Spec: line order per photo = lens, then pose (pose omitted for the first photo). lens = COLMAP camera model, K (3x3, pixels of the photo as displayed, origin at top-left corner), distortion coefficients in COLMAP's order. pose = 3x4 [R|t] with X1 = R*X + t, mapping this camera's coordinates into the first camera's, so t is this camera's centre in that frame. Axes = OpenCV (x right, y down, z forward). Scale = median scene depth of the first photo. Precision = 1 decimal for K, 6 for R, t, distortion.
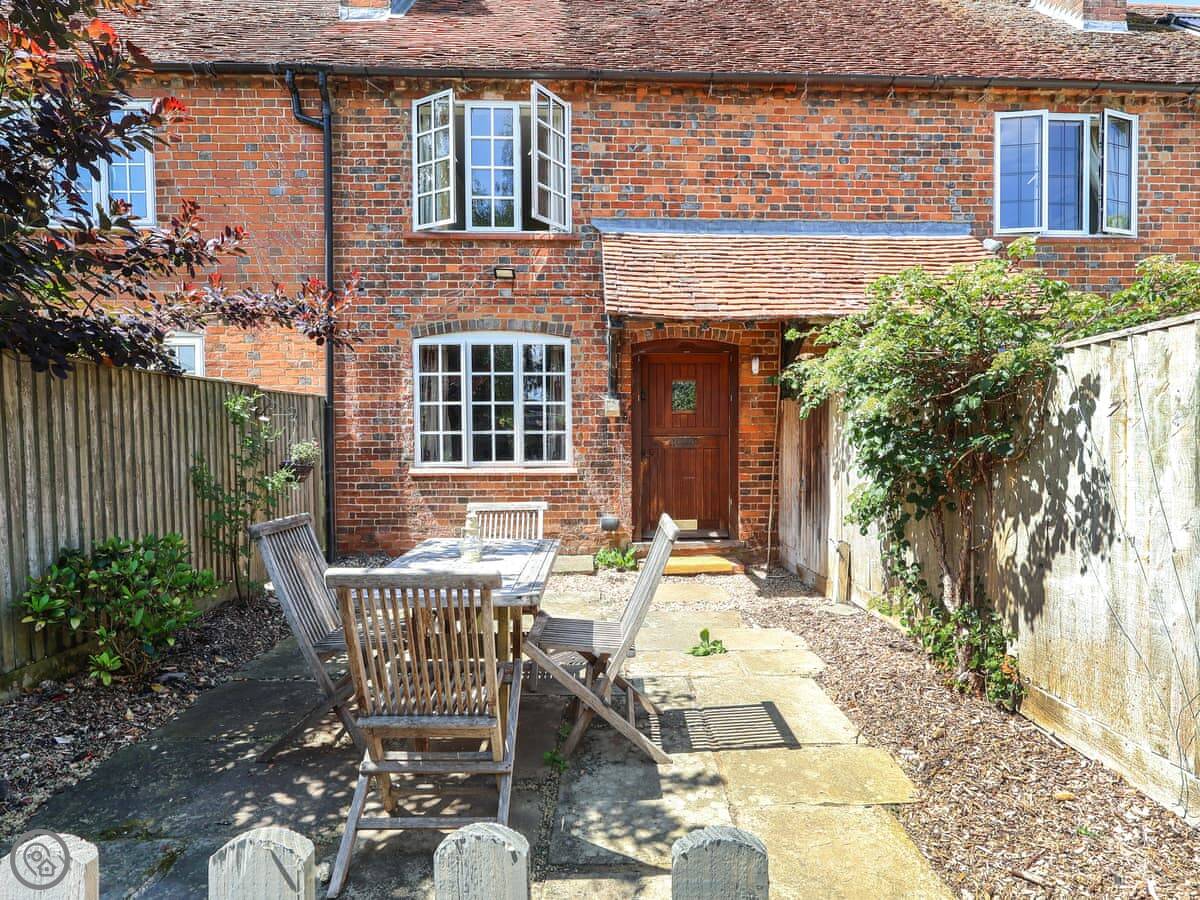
lens RADIAL K [[621.1, 0, 625.1], [0, 621.1, 449.5], [0, 0, 1]] dist [-0.001870, 0.001095]
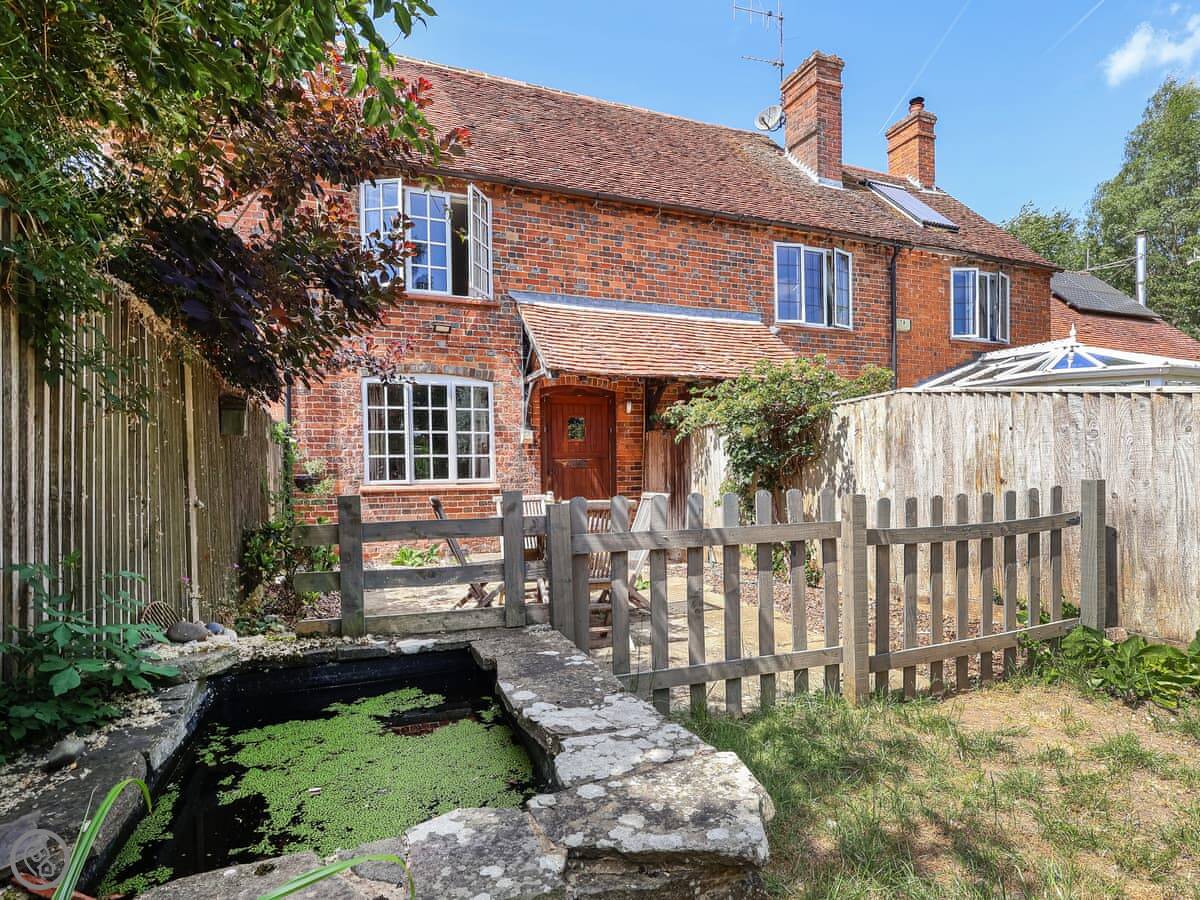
lens RADIAL K [[641.3, 0, 618.5], [0, 641.3, 484.1], [0, 0, 1]] dist [-0.002506, 0.000055]
pose [[0.940032, -0.017051, 0.340659, -0.298910], [0.020284, 0.999777, -0.005934, 0.043846], [-0.340482, 0.012488, 0.940168, -0.325659]]
